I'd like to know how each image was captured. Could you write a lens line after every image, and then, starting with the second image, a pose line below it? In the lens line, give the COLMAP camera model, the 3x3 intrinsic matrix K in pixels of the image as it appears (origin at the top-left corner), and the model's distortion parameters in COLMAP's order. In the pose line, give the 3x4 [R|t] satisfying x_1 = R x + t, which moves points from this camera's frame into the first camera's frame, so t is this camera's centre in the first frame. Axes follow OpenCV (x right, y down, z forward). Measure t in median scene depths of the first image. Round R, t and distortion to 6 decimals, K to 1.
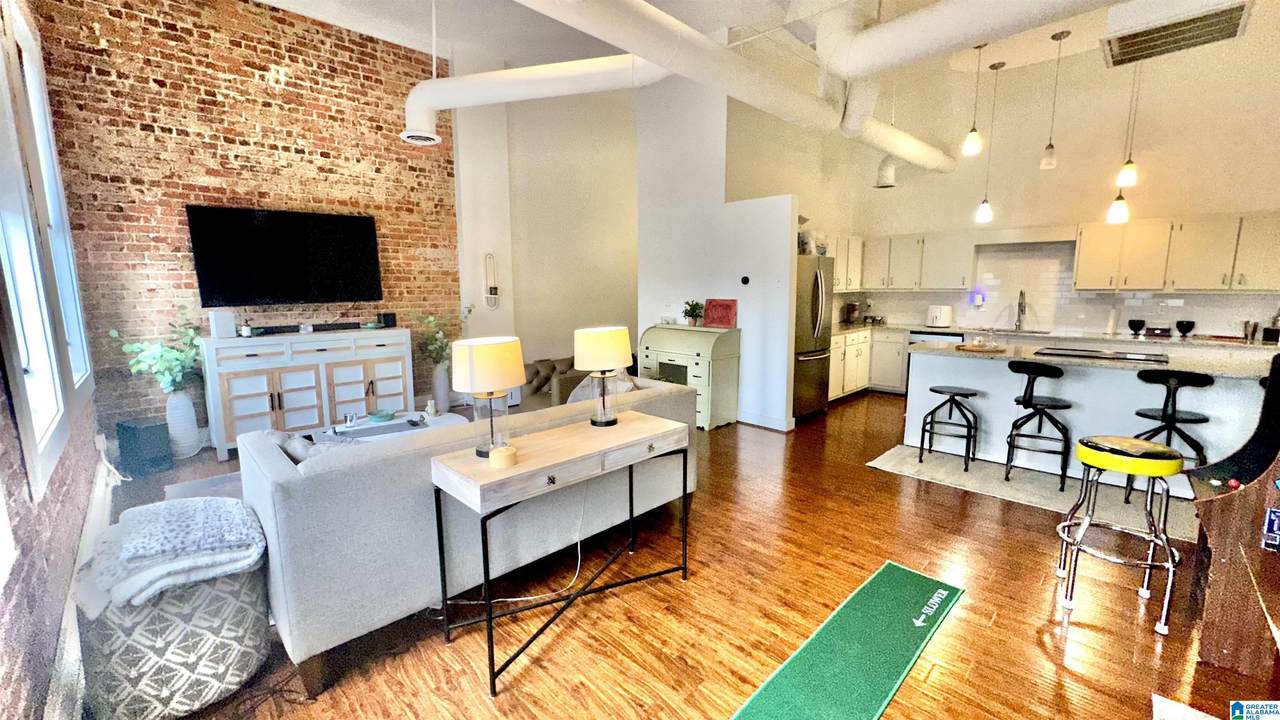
lens RADIAL K [[511.9, 0, 637.6], [0, 511.9, 356.7], [0, 0, 1]] dist [-0.004733, 0.001294]
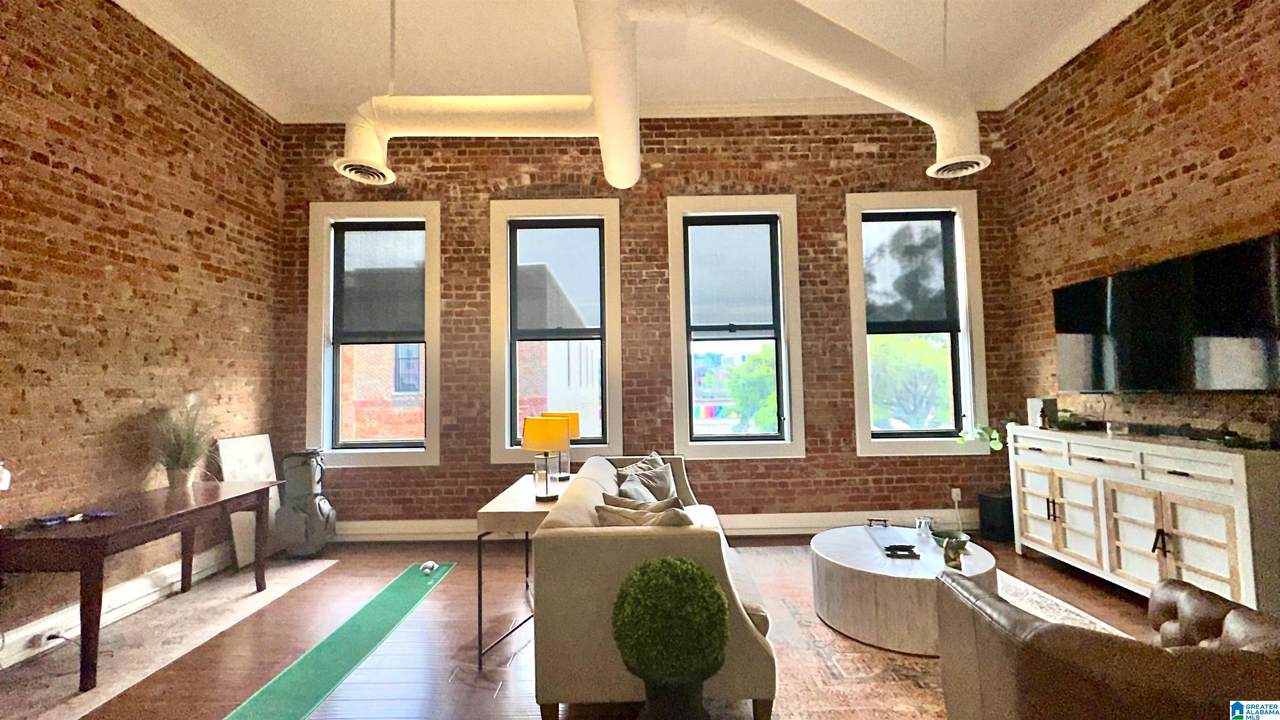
lens RADIAL K [[511.9, 0, 640.1], [0, 511.9, 360.0], [0, 0, 1]] dist [-0.004733, 0.001294]
pose [[-0.698382, -0.014946, -0.715569, 0.329843], [-0.076815, 0.995572, 0.054176, -0.137640], [0.711592, 0.092802, -0.696438, 1.012483]]
